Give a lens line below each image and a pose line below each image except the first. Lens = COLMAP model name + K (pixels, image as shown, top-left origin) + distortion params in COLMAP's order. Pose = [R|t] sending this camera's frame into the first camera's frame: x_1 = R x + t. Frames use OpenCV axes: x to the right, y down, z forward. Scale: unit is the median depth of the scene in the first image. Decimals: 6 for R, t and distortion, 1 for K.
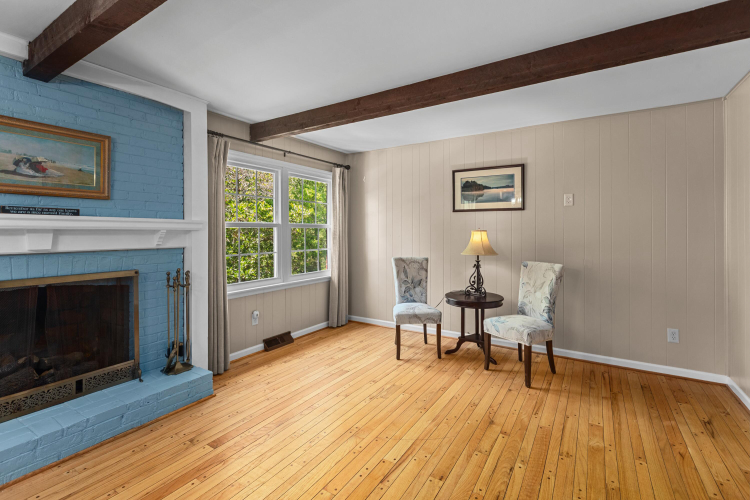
lens RADIAL K [[338.4, 0, 378.5], [0, 338.4, 231.7], [0, 0, 1]] dist [0.001734, 0.000276]
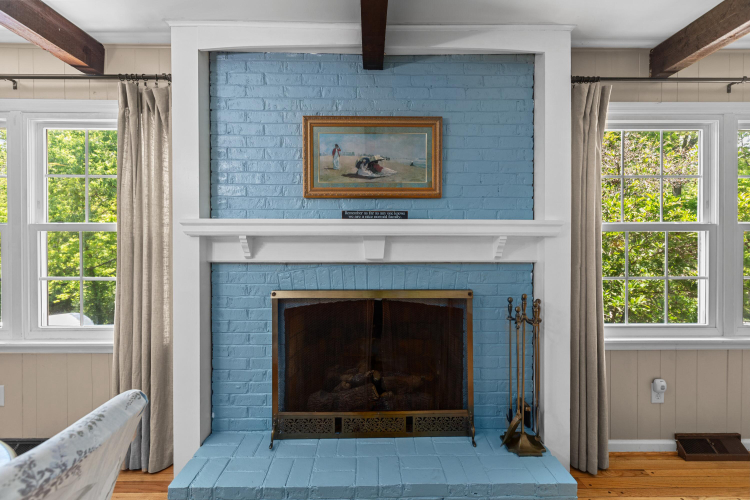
lens RADIAL K [[338.4, 0, 373.6], [0, 338.4, 243.3], [0, 0, 1]] dist [0.001734, 0.000276]
pose [[0.533160, 0.007608, -0.845980, -0.188947], [-0.000471, 0.999962, 0.008696, 0.003601], [0.846014, -0.004238, 0.533144, 0.398769]]
